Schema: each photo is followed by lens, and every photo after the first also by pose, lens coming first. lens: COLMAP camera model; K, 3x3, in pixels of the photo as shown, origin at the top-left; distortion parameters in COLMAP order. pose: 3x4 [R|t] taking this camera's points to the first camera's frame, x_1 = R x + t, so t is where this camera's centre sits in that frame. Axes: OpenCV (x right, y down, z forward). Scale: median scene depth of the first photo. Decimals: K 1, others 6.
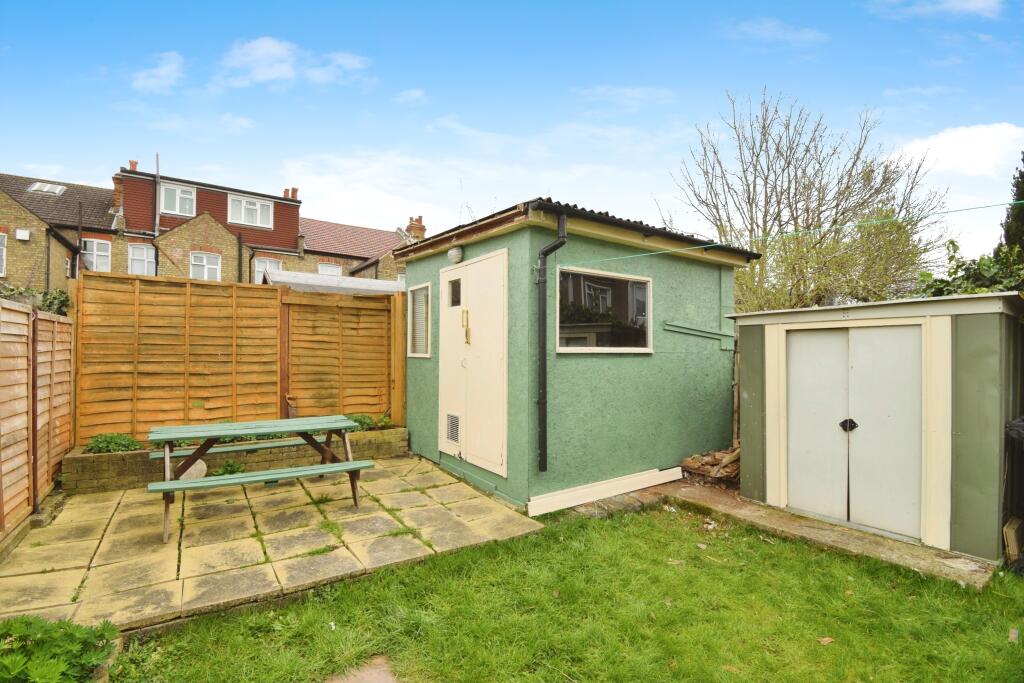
lens RADIAL K [[445.7, 0, 512.0], [0, 445.7, 341.5], [0, 0, 1]] dist [-0.044569, -0.000107]
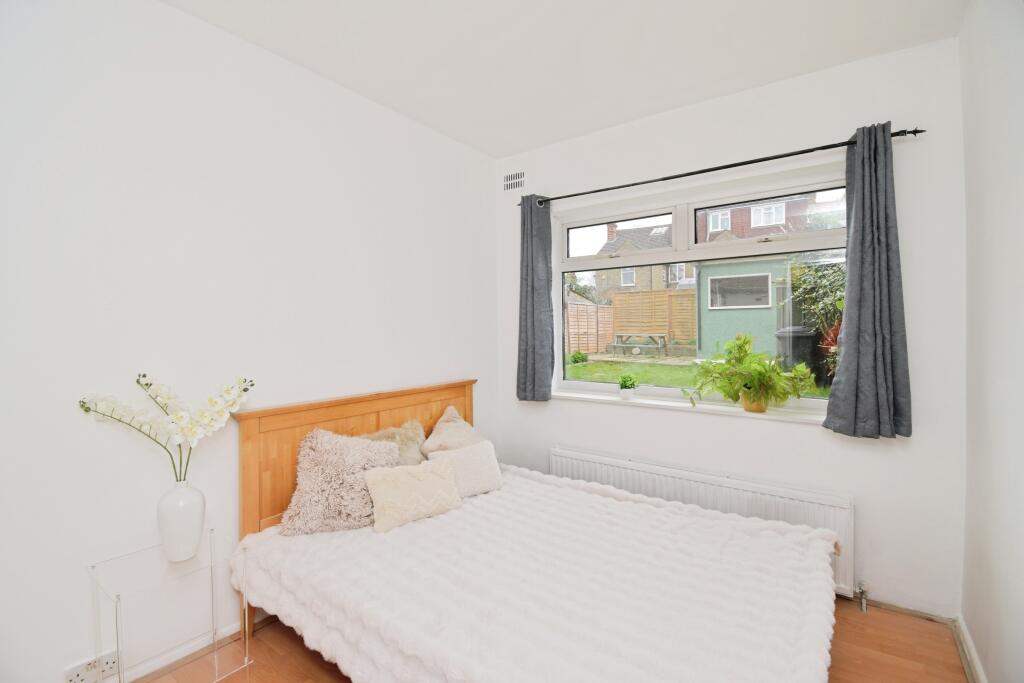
lens RADIAL K [[477.6, 0, 510.3], [0, 477.6, 363.4], [0, 0, 1]] dist [-0.003035, -0.000506]
pose [[0.321182, 0.060813, -0.945063, 2.129208], [0.034527, 0.996521, 0.075858, 0.078267], [0.946388, -0.056994, 0.317964, -0.936740]]
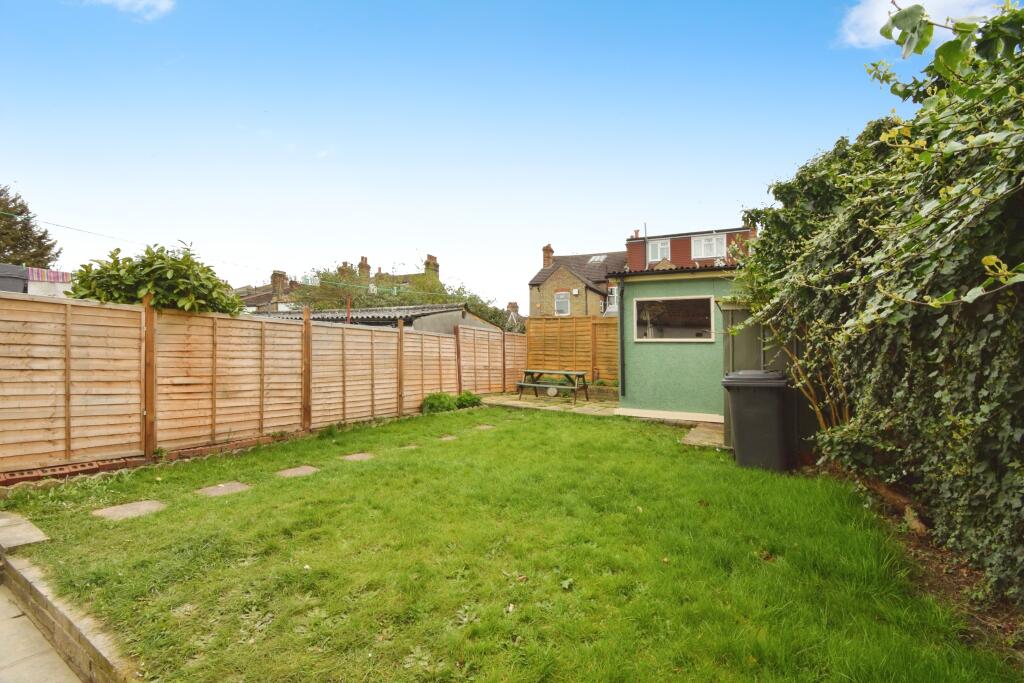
lens RADIAL K [[485.4, 0, 512.0], [0, 485.4, 341.5], [0, 0, 1]] dist [-0.000632, -0.000119]
pose [[0.419257, -0.027373, -0.907455, 1.606118], [-0.002697, 0.999503, -0.031395, 0.081916], [0.907864, 0.015610, 0.418975, -0.375423]]
